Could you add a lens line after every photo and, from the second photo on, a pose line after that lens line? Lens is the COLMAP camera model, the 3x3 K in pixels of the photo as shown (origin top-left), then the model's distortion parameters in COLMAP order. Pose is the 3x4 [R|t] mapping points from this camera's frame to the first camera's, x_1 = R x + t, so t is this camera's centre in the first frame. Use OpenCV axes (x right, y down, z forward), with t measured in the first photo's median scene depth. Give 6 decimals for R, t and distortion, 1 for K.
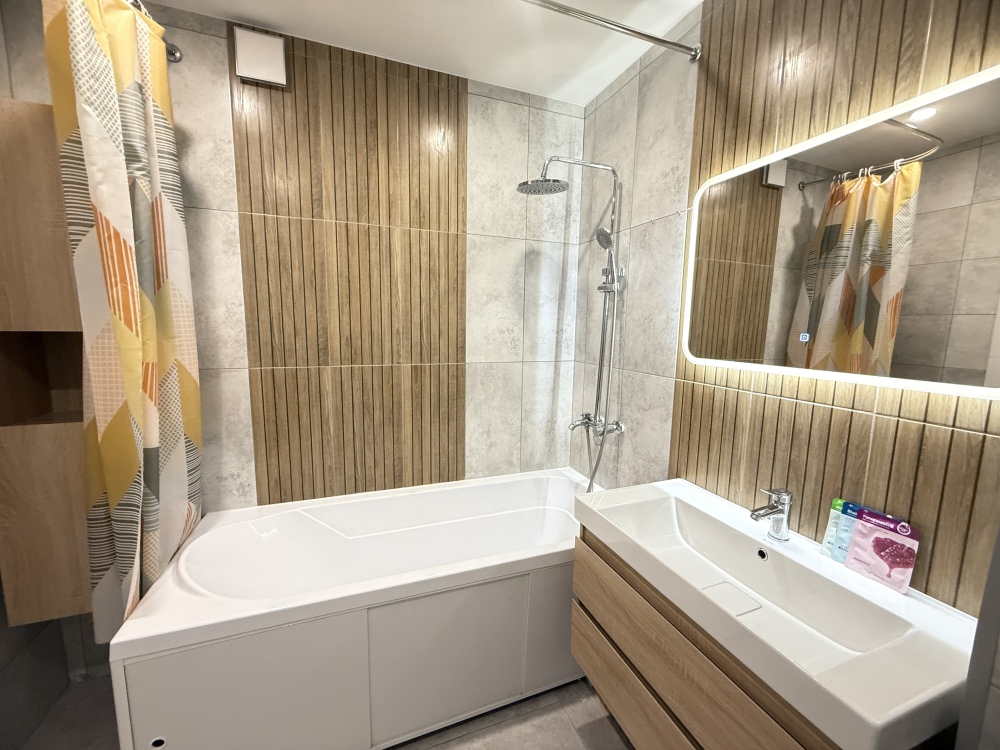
lens RADIAL K [[397.2, 0, 499.0], [0, 397.2, 374.9], [0, 0, 1]] dist [-0.000425, 0.000355]
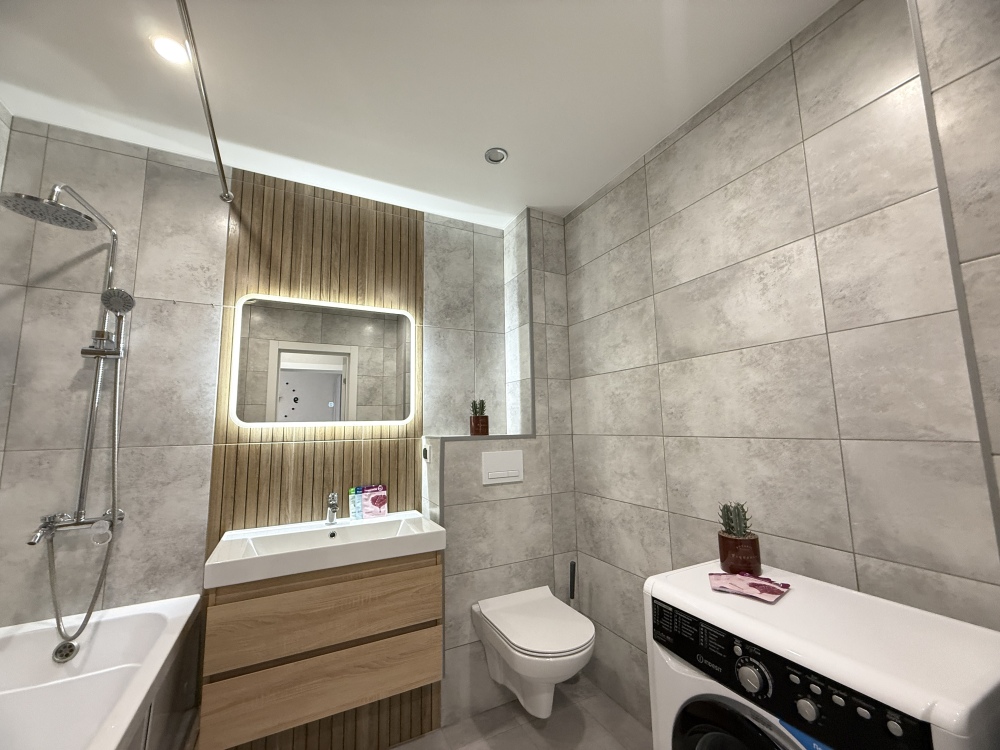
lens RADIAL K [[397.2, 0, 499.0], [0, 397.2, 374.9], [0, 0, 1]] dist [-0.000425, 0.000355]
pose [[-0.109740, 0.111646, 0.987670, -0.937620], [0.146428, 0.984646, -0.095034, 0.048697], [-0.983115, 0.134193, -0.124403, 0.374097]]
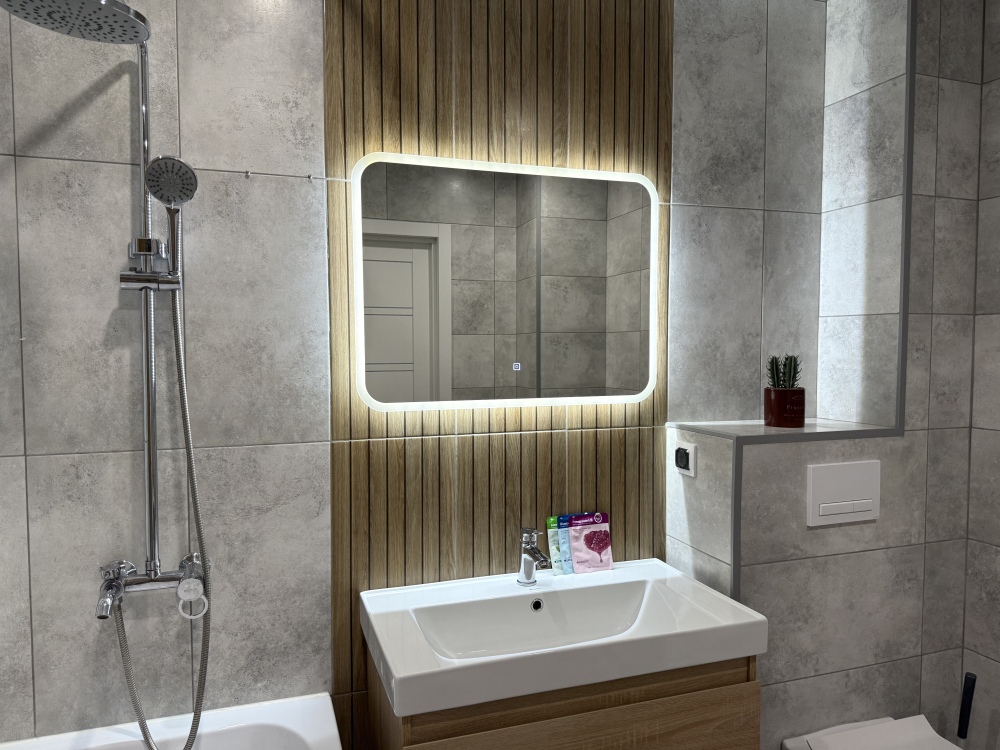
lens RADIAL K [[698.1, 0, 502.4], [0, 698.1, 376.8], [0, 0, 1]] dist [0.068511, -0.092024]
pose [[0.030091, -0.065169, 0.997420, -0.769183], [0.131770, 0.989422, 0.060672, -0.145788], [-0.990823, 0.129605, 0.038360, 0.806142]]
